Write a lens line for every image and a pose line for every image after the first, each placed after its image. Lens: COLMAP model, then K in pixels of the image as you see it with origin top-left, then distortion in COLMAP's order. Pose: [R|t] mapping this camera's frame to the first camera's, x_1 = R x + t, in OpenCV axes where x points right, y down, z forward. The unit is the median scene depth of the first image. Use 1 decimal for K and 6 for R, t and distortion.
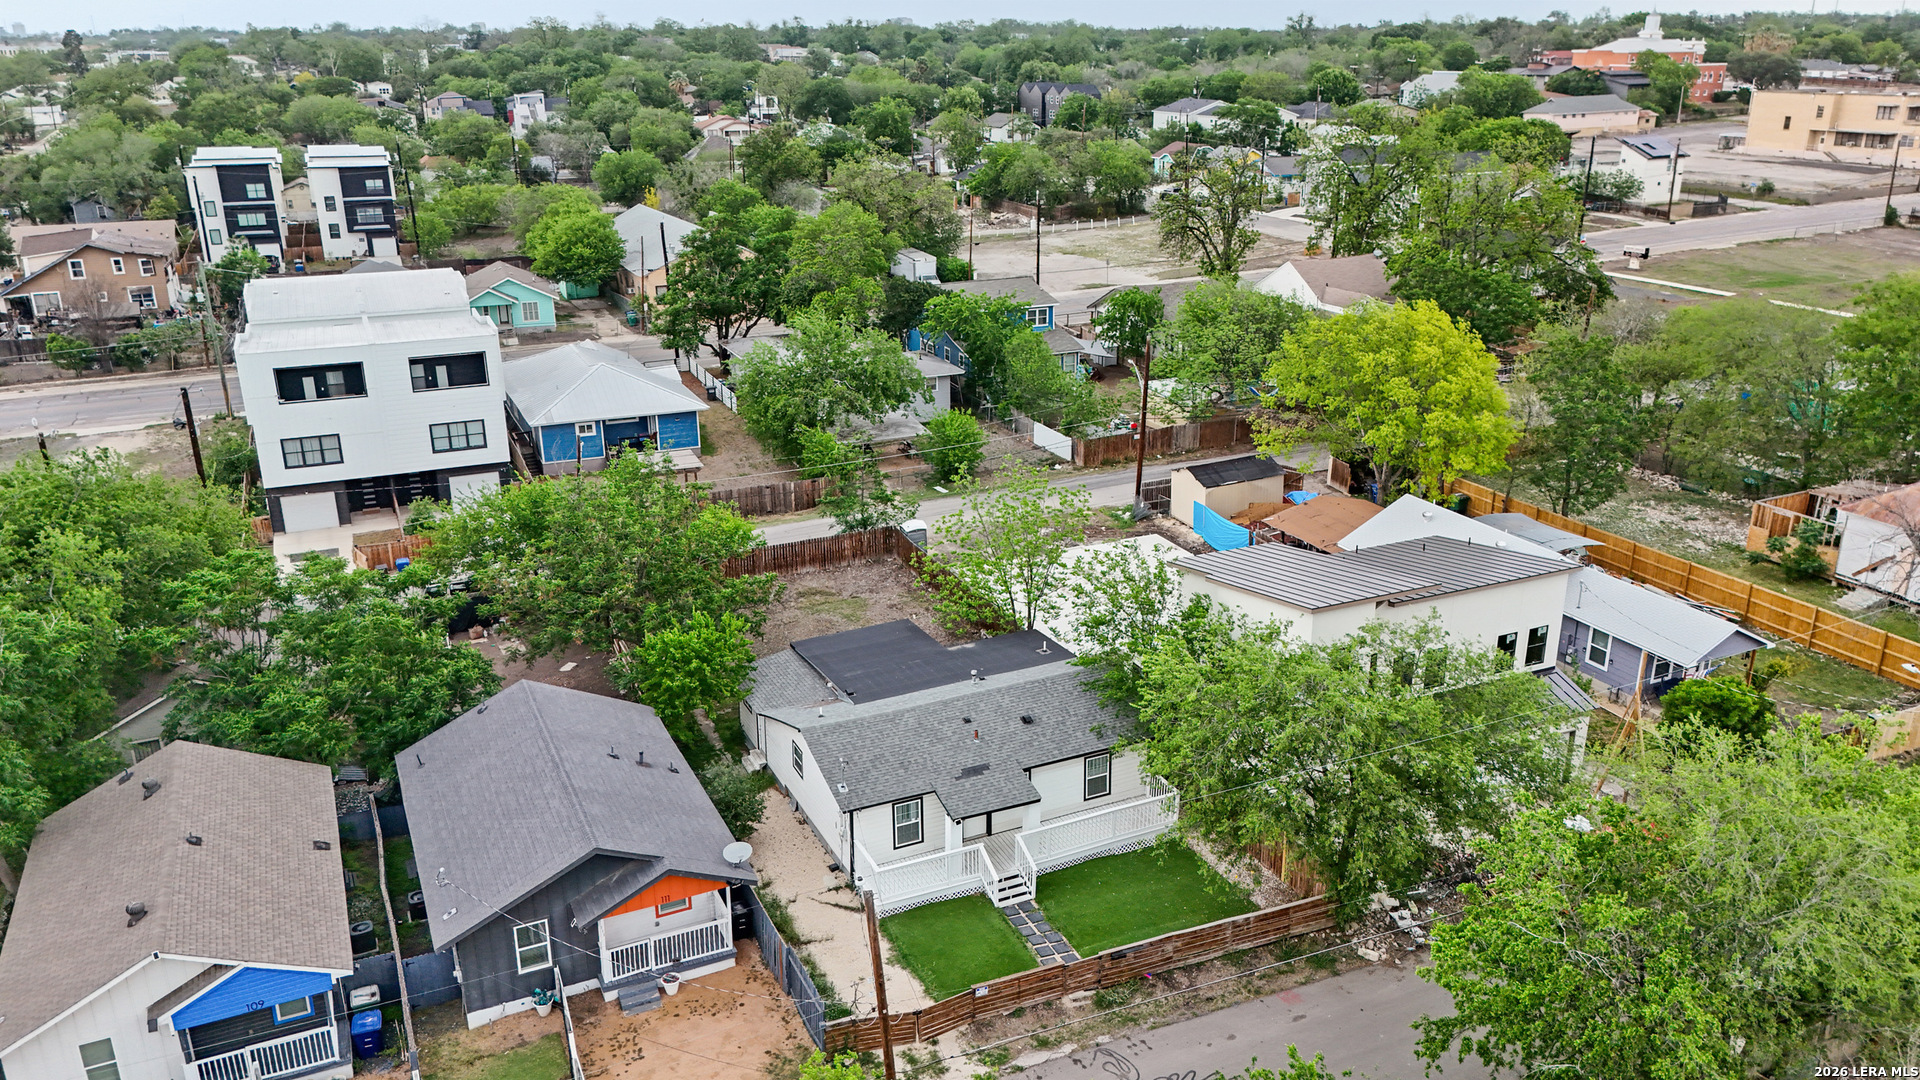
lens RADIAL K [[1424.7, 0, 960.0], [0, 1424.7, 540.0], [0, 0, 1]] dist [0.035003, -0.002298]
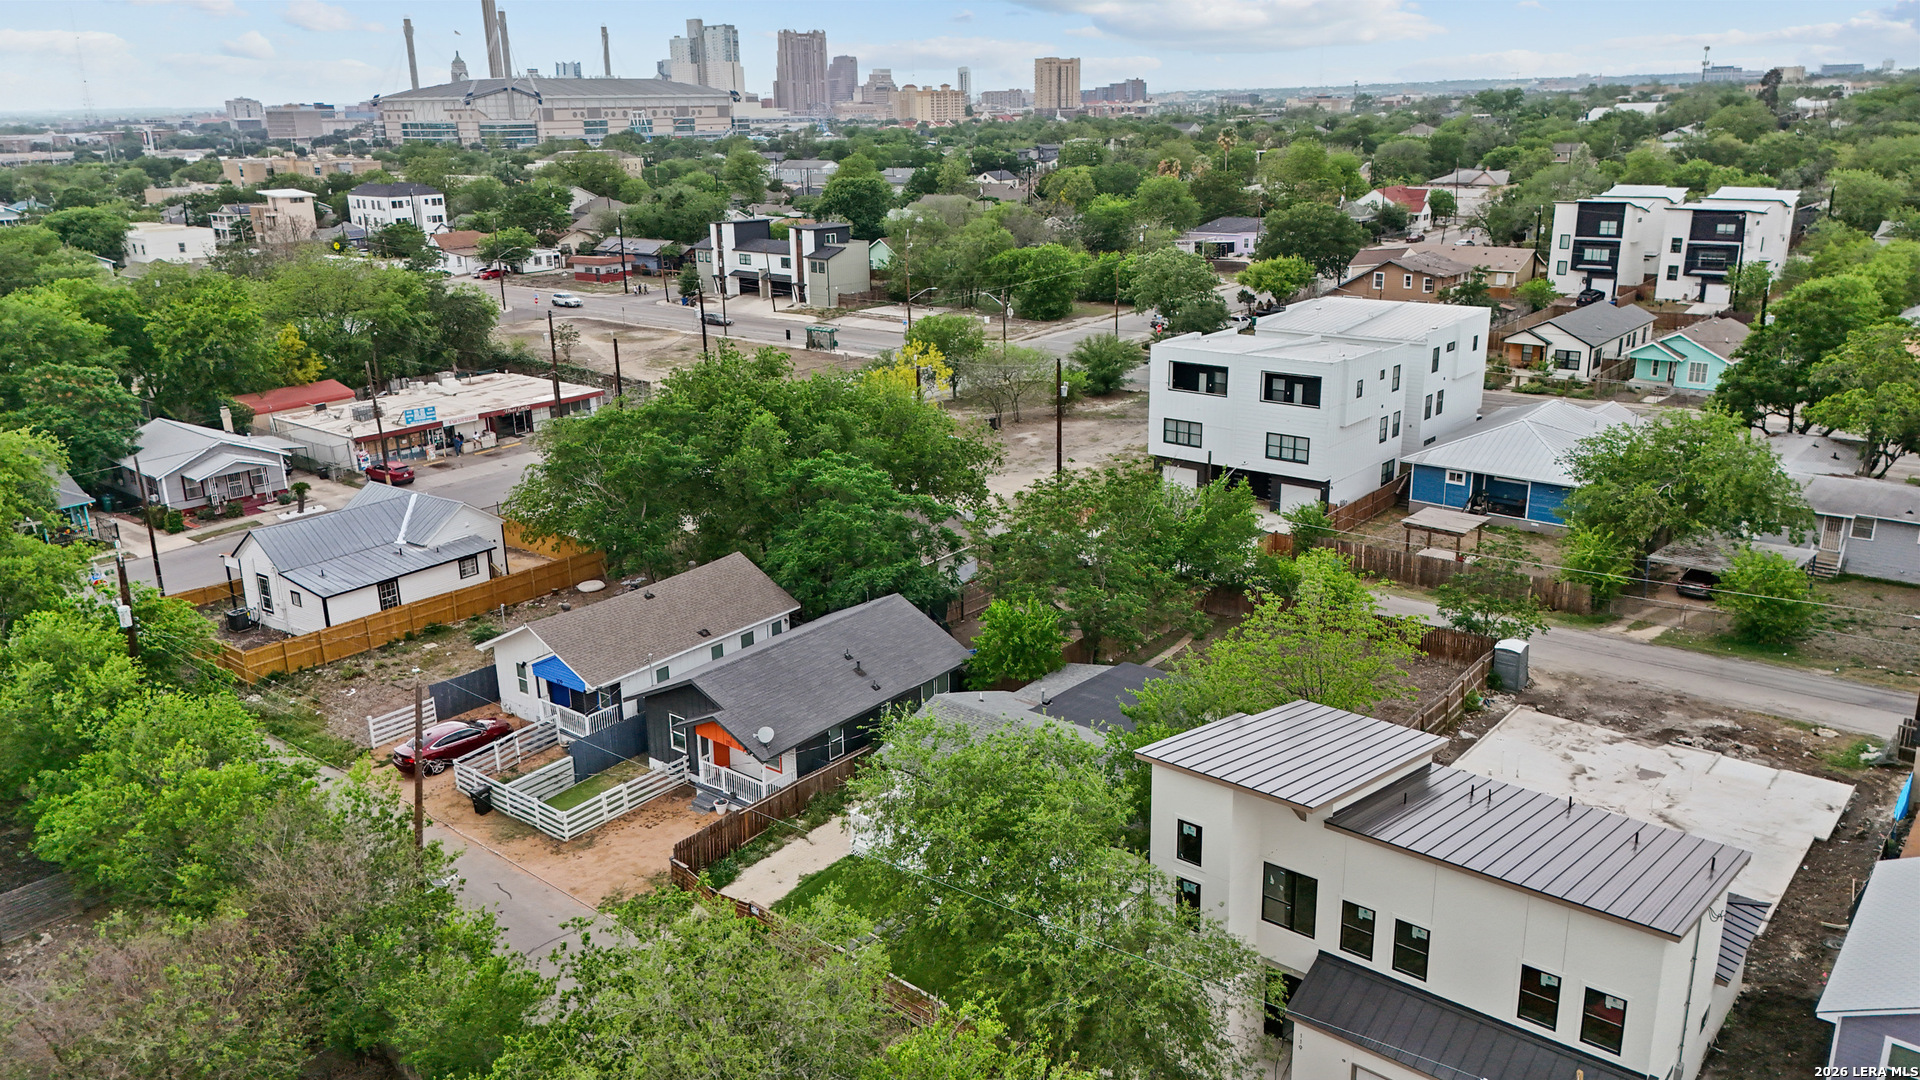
lens RADIAL K [[1424.7, 0, 960.0], [0, 1424.7, 540.0], [0, 0, 1]] dist [0.035003, -0.002298]
pose [[0.439426, 0.258818, -0.860185, 0.257644], [-0.278302, 0.949701, 0.143582, -0.047842], [0.854080, 0.176298, 0.489353, 0.133733]]
